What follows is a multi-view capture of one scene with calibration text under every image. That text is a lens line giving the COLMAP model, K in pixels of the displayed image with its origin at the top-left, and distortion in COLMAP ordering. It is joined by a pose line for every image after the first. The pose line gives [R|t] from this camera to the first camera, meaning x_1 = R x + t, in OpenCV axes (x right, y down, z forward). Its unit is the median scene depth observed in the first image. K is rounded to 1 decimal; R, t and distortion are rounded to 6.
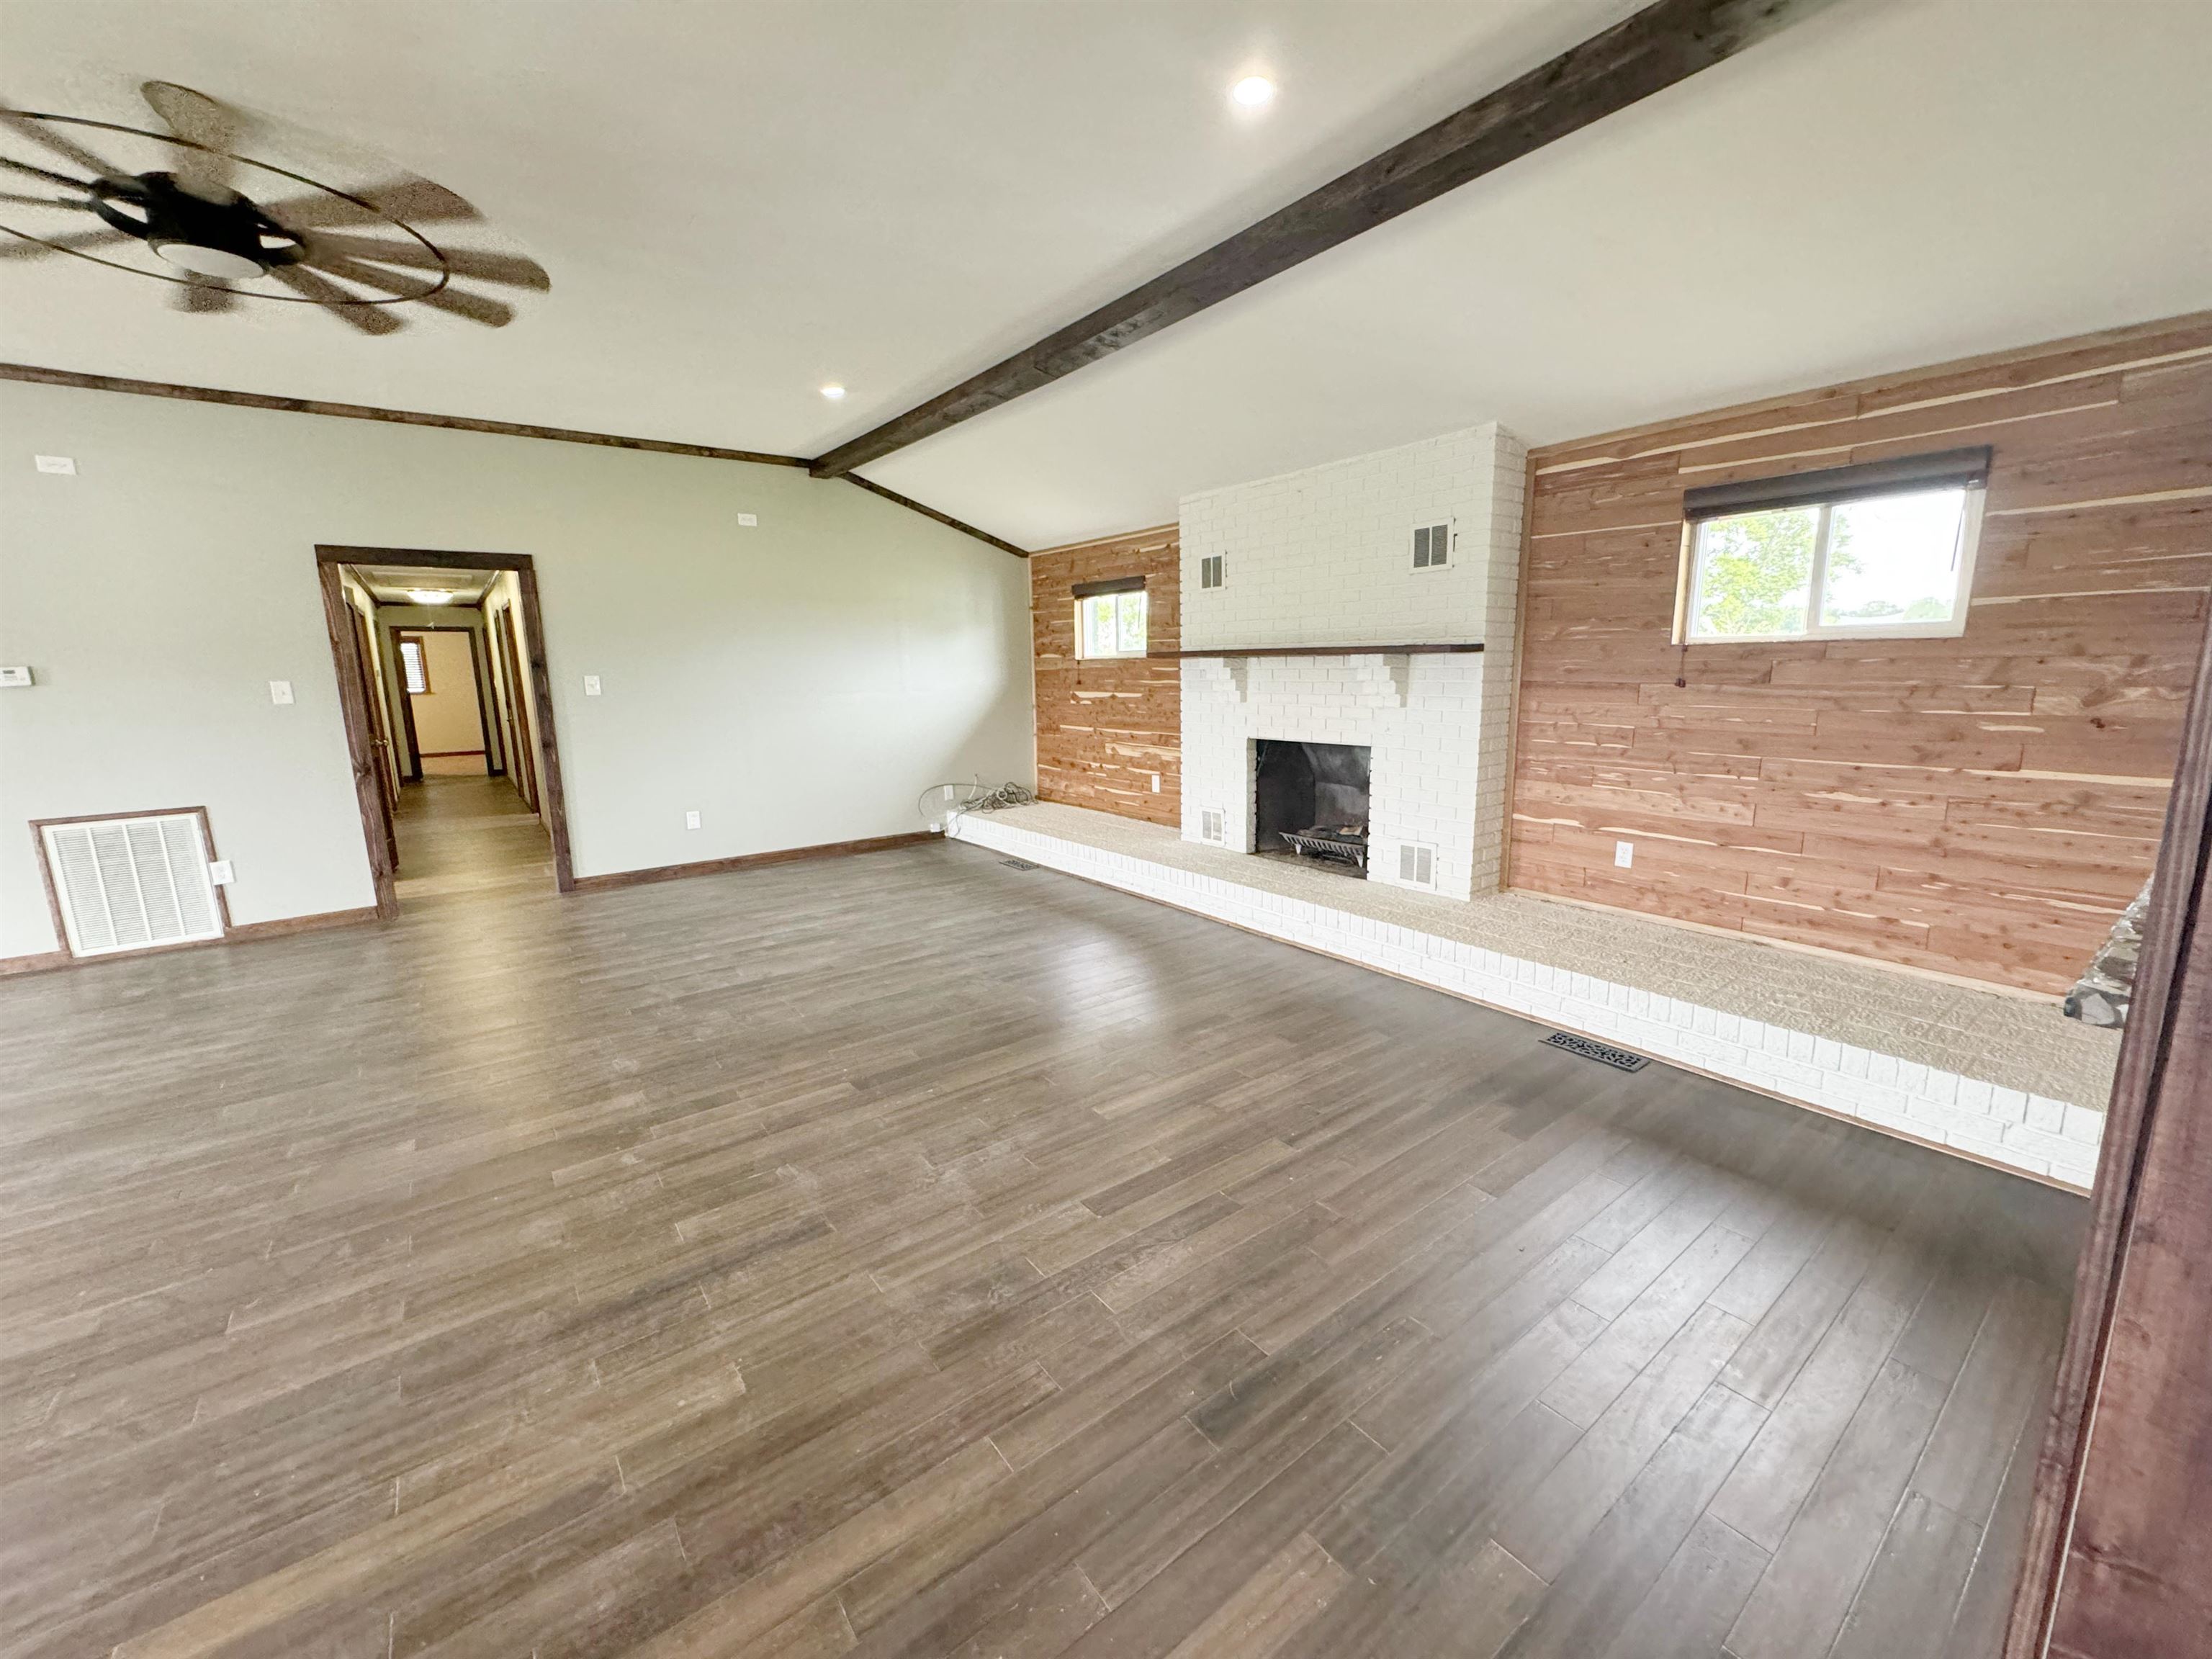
lens RADIAL K [[881.7, 0, 1090.8], [0, 881.7, 827.1], [0, 0, 1]] dist [-0.009195, 0.002465]
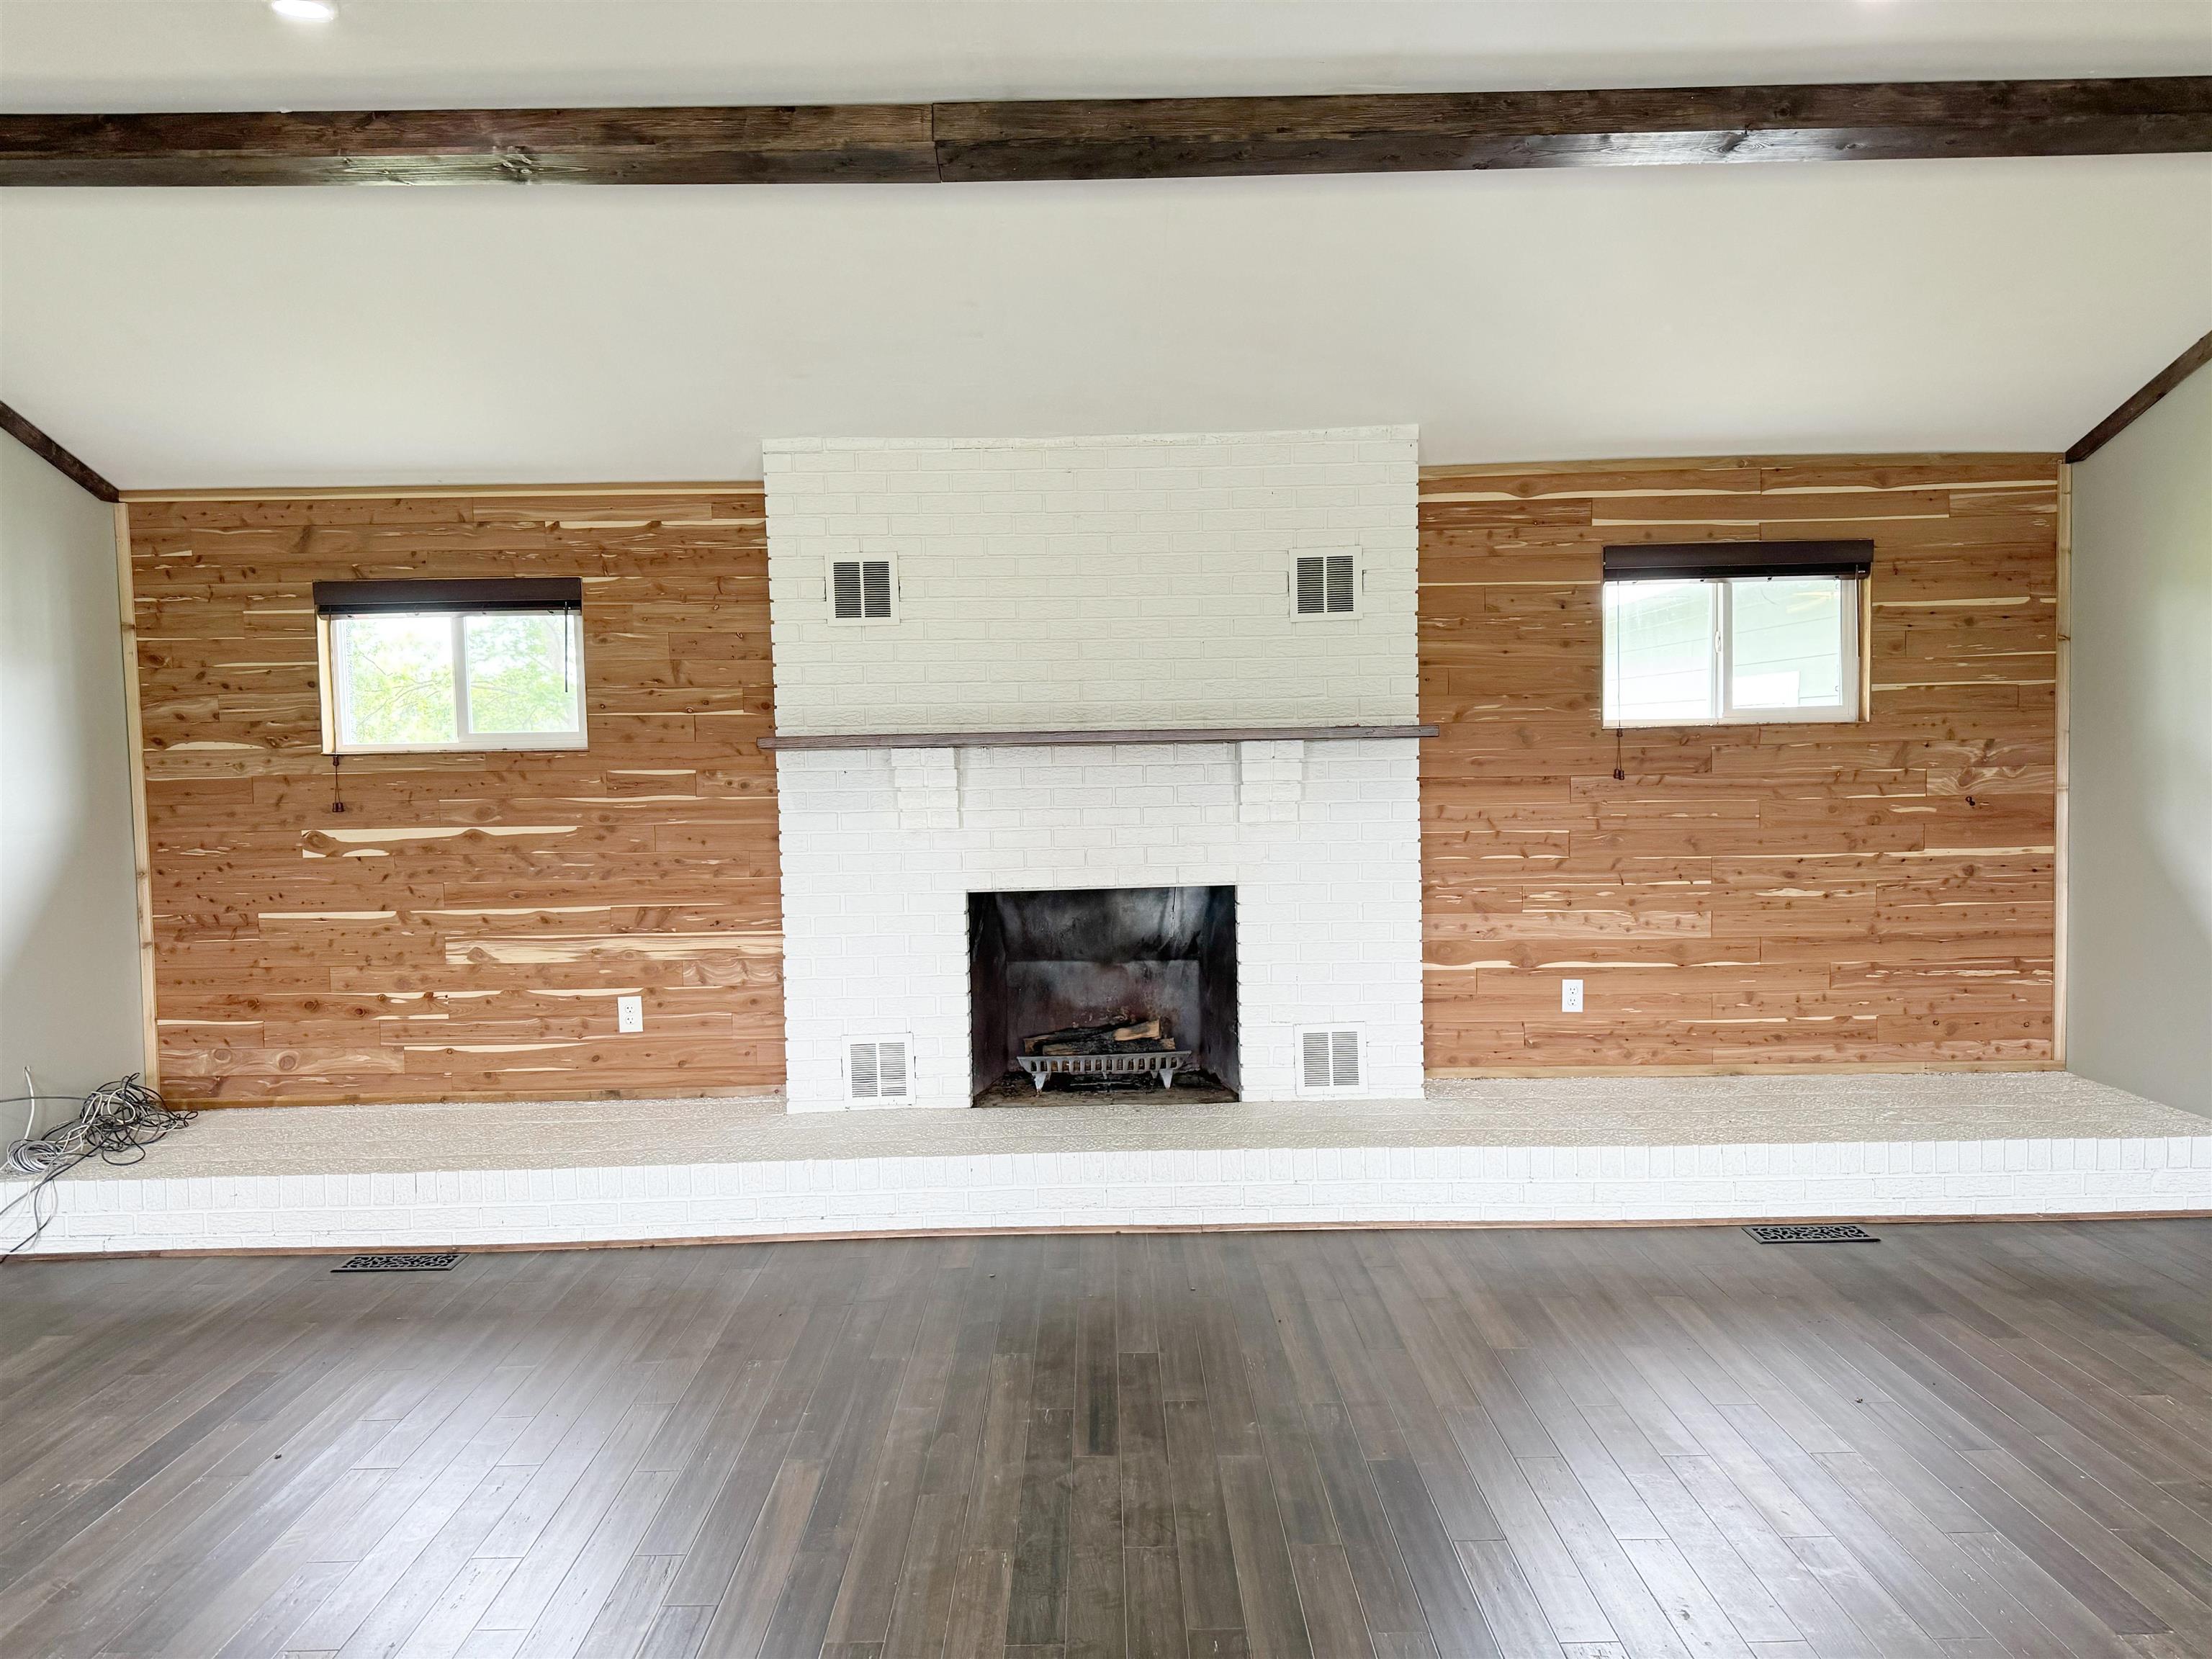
lens RADIAL K [[1562.2, 0, 1092.0], [0, 1562.2, 833.8], [0, 0, 1]] dist [0.068226, -0.069547]
pose [[0.595178, -0.042879, 0.802449, -0.700098], [0.155924, 0.985760, -0.062975, -0.082116], [-0.788322, 0.162602, 0.593388, 0.459916]]
